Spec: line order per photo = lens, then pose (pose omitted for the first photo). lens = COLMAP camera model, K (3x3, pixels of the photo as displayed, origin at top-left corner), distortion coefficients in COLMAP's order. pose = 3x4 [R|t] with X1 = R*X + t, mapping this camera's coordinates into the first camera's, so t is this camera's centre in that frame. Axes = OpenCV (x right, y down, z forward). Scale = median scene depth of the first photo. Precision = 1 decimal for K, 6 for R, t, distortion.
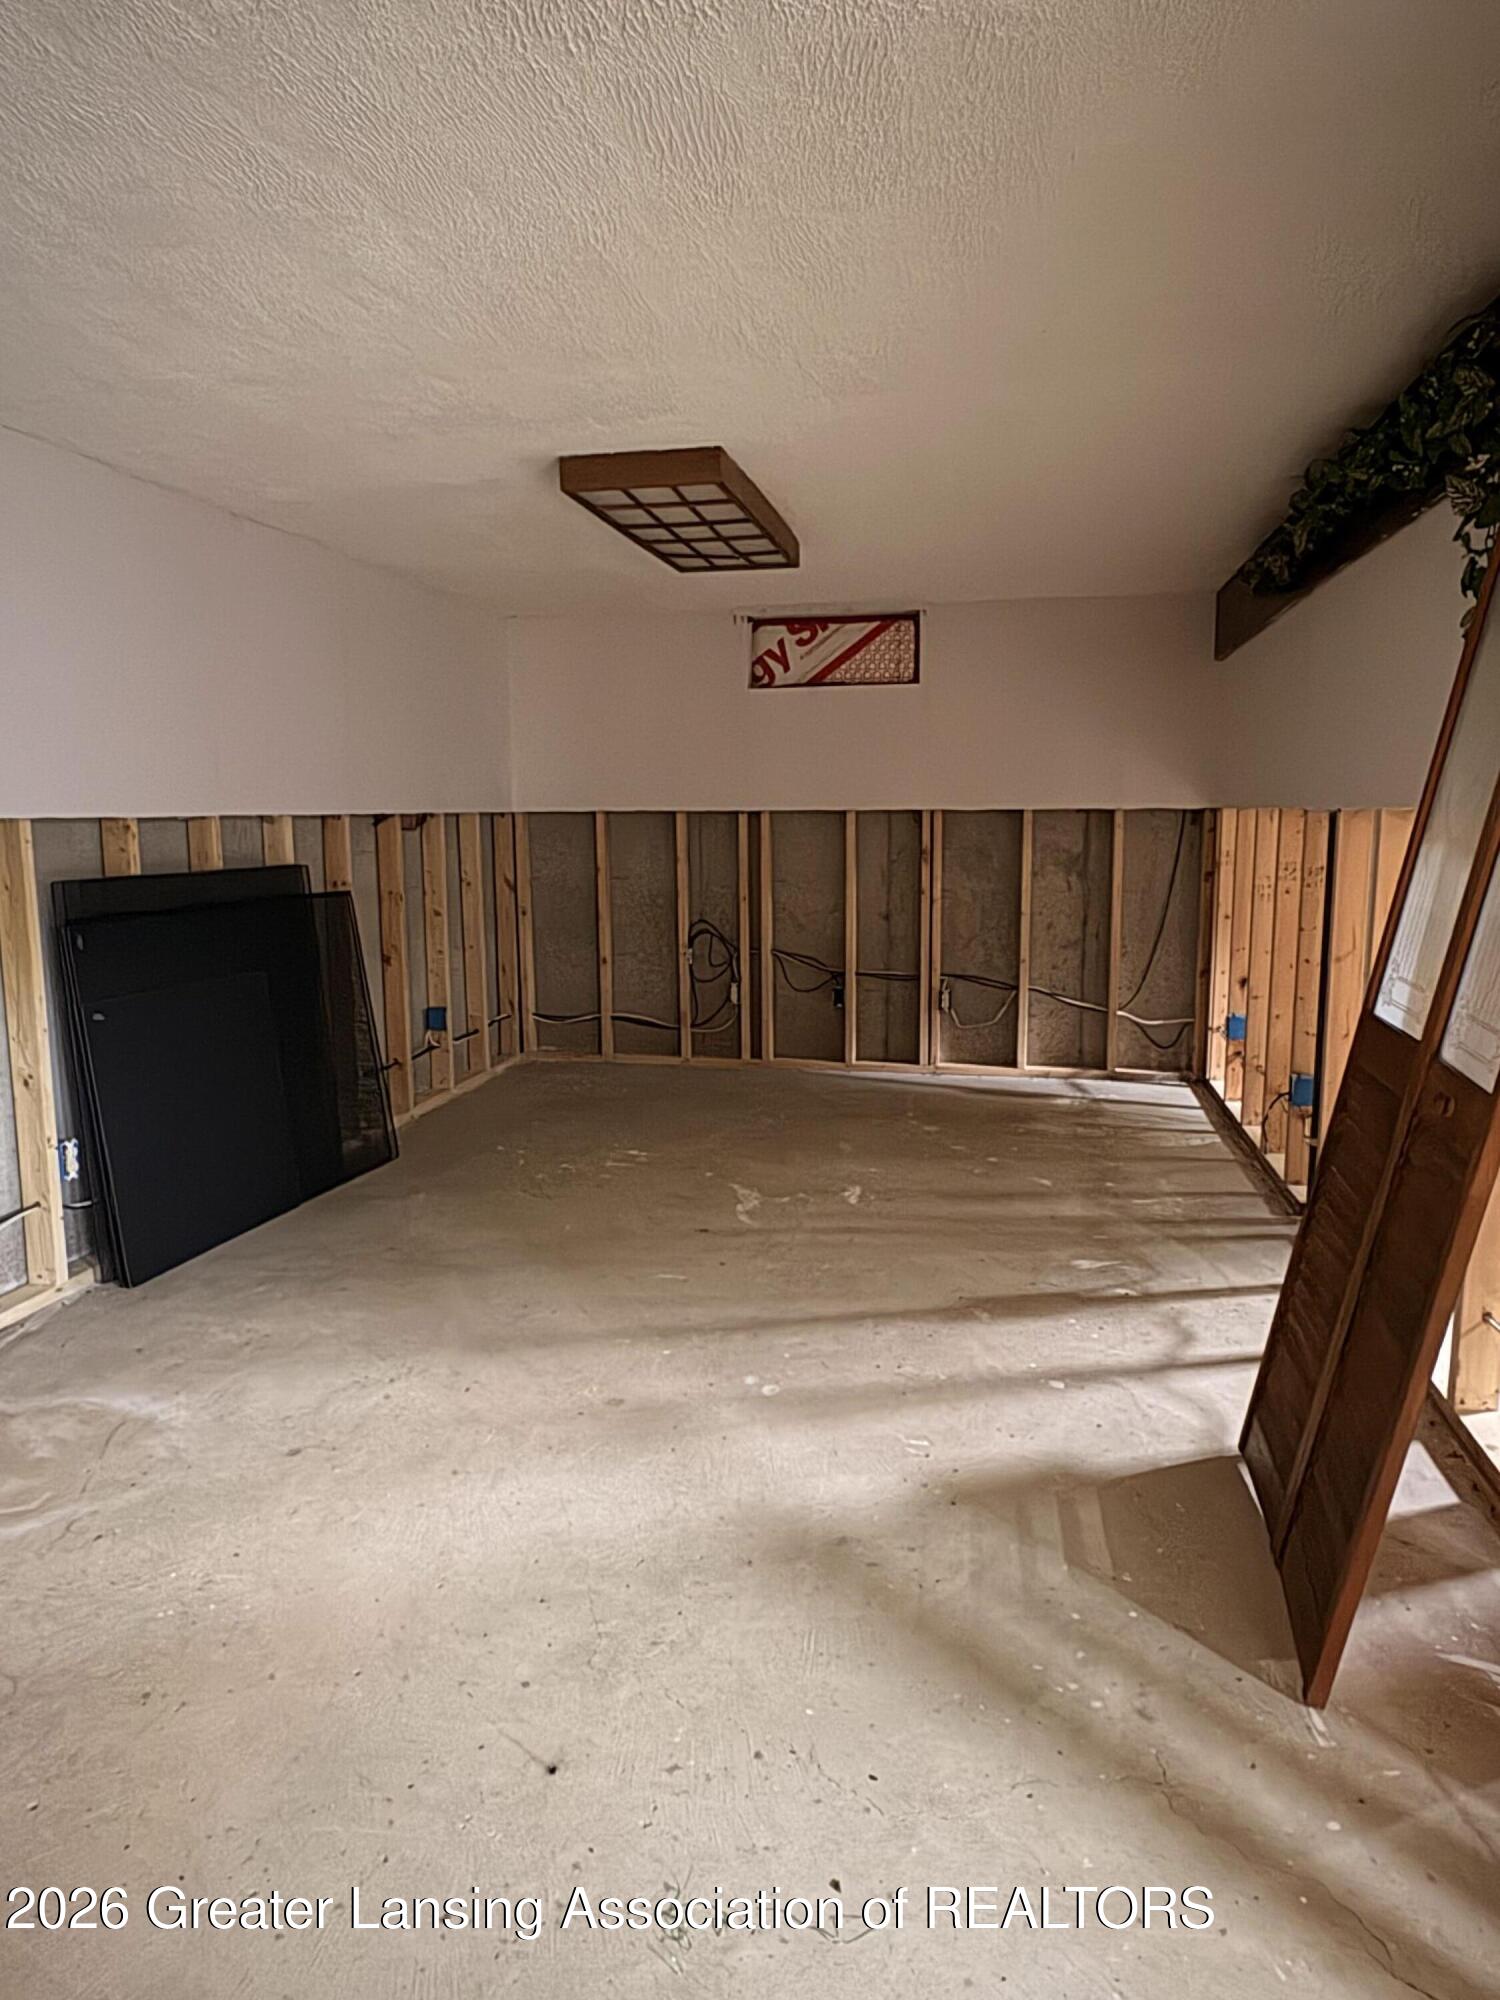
lens RADIAL K [[1300.7, 0, 750.9], [0, 1300.7, 1007.0], [0, 0, 1]] dist [-0.025517, -0.000491]
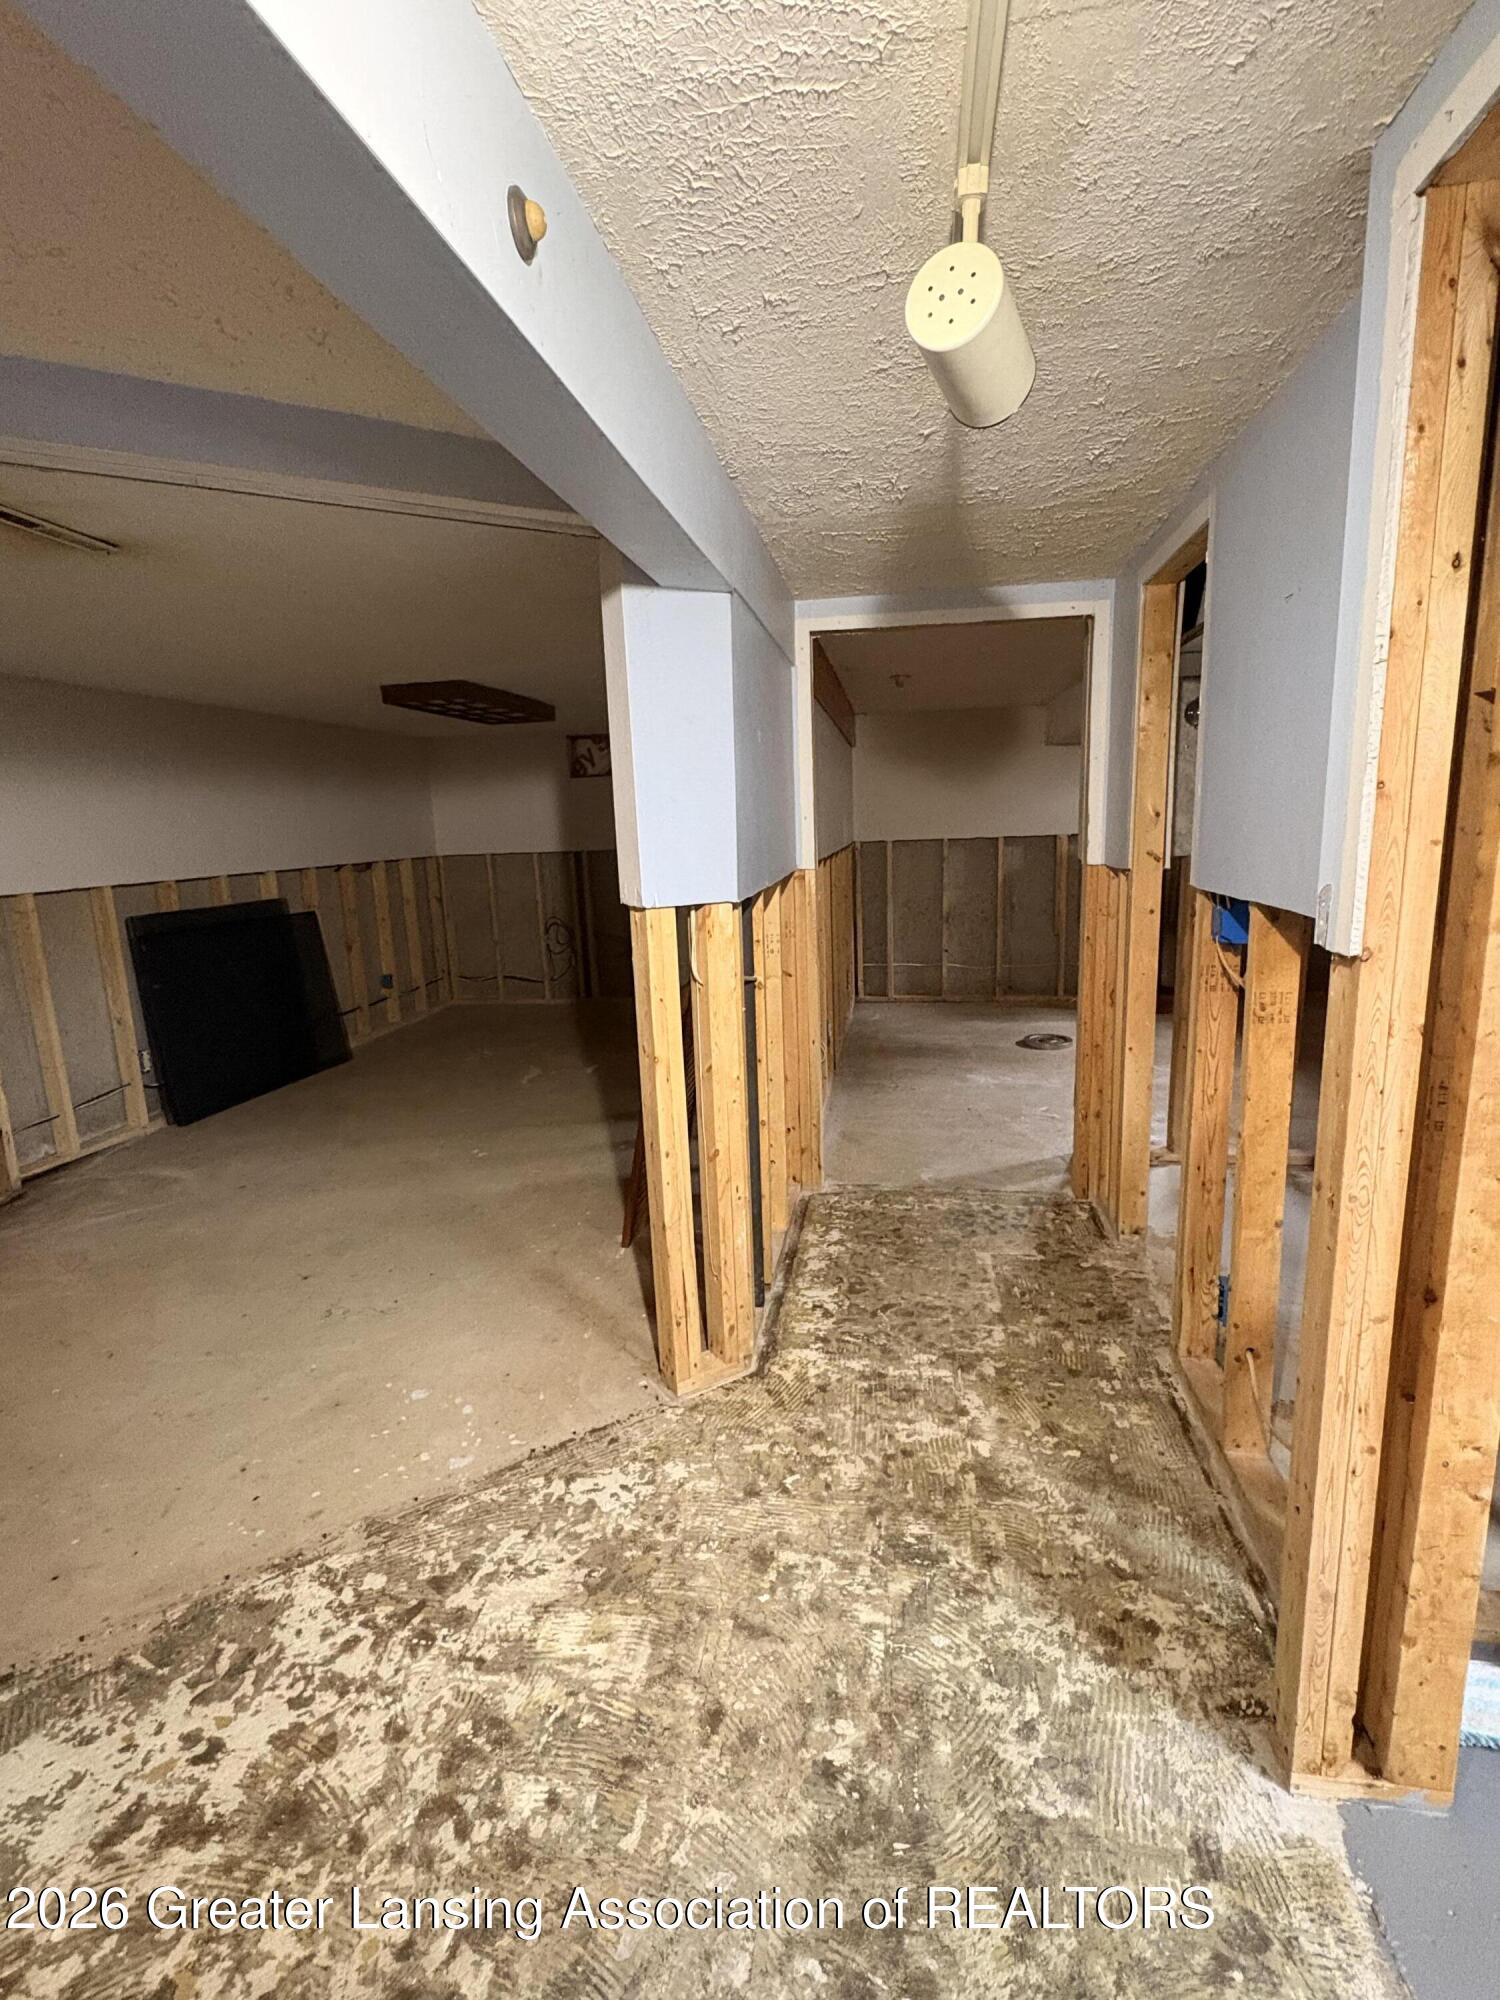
lens RADIAL K [[946.5, 0, 744.3], [0, 946.5, 1009.0], [0, 0, 1]] dist [-0.000311, 0.000208]
pose [[0.999357, -0.031948, 0.016266, 0.274355], [0.031137, 0.998367, 0.047895, 0.000351], [-0.017770, -0.047358, 0.998720, -0.337243]]
